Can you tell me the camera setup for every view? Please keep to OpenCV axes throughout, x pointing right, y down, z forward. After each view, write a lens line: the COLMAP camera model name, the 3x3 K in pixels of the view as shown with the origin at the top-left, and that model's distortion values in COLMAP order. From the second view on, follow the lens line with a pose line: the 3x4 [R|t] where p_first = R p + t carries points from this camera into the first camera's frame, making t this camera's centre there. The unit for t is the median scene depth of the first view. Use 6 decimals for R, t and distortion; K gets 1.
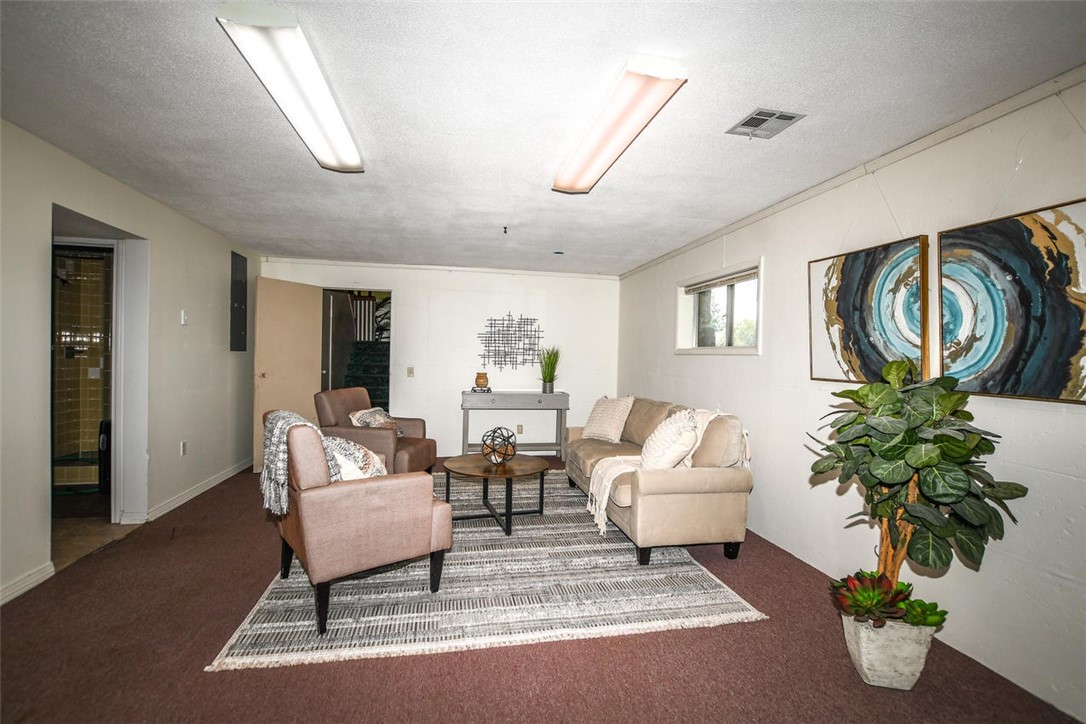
lens RADIAL K [[479.4, 0, 533.6], [0, 479.4, 359.1], [0, 0, 1]] dist [-0.009378, 0.000178]
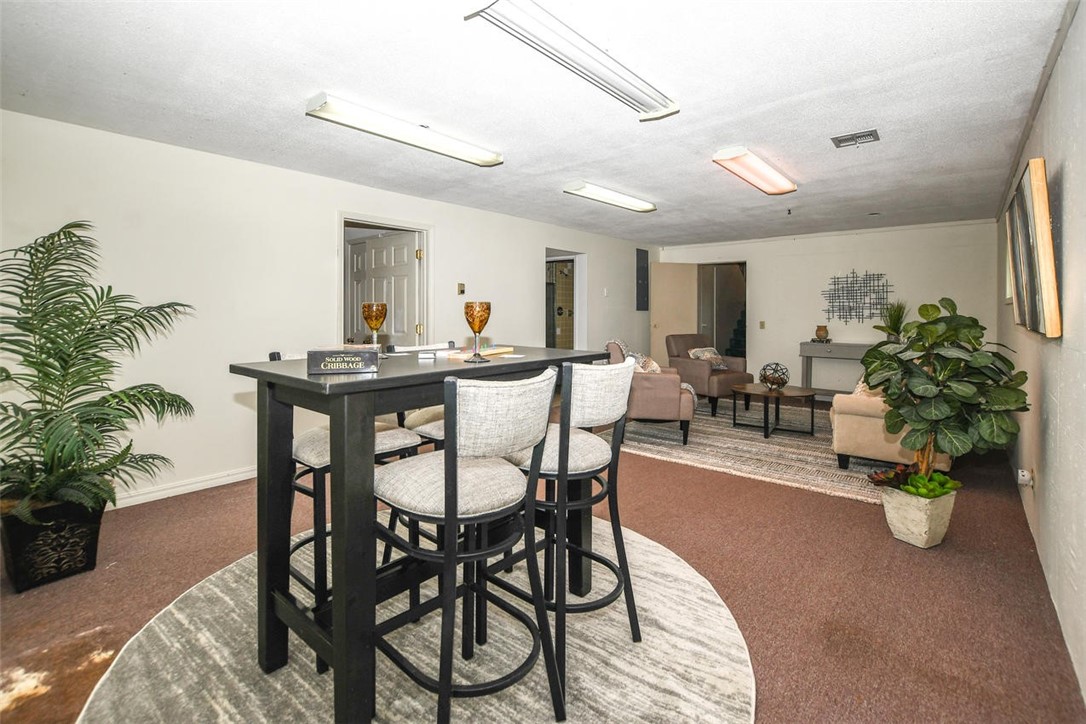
lens RADIAL K [[480.8, 0, 546.9], [0, 480.8, 313.2], [0, 0, 1]] dist [-0.001417, 0.000006]
pose [[0.626803, -0.014959, -0.779034, 0.752698], [0.004749, 0.999870, -0.015379, 0.026791], [0.779164, 0.005940, 0.626793, -0.439605]]
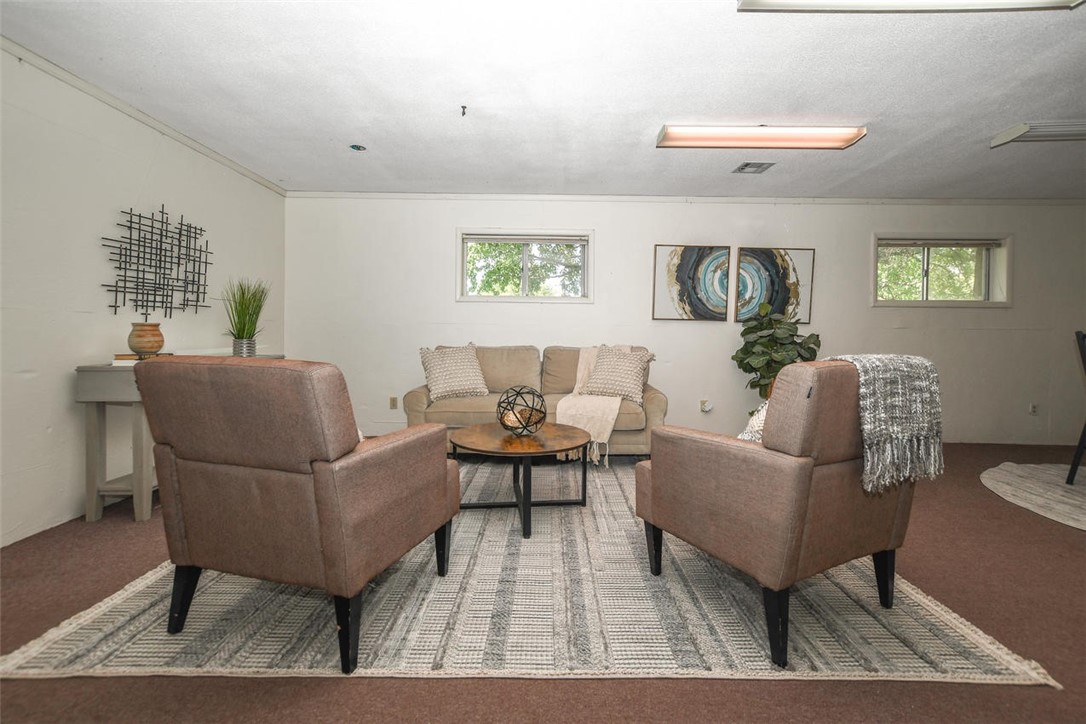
lens RADIAL K [[482.8, 0, 545.2], [0, 482.8, 334.2], [0, 0, 1]] dist [0.000407, 0.000092]
pose [[0.174605, -0.020535, 0.984424, -1.042474], [-0.002097, 0.999772, 0.021227, 0.057315], [-0.984636, -0.005771, 0.174522, 1.072472]]
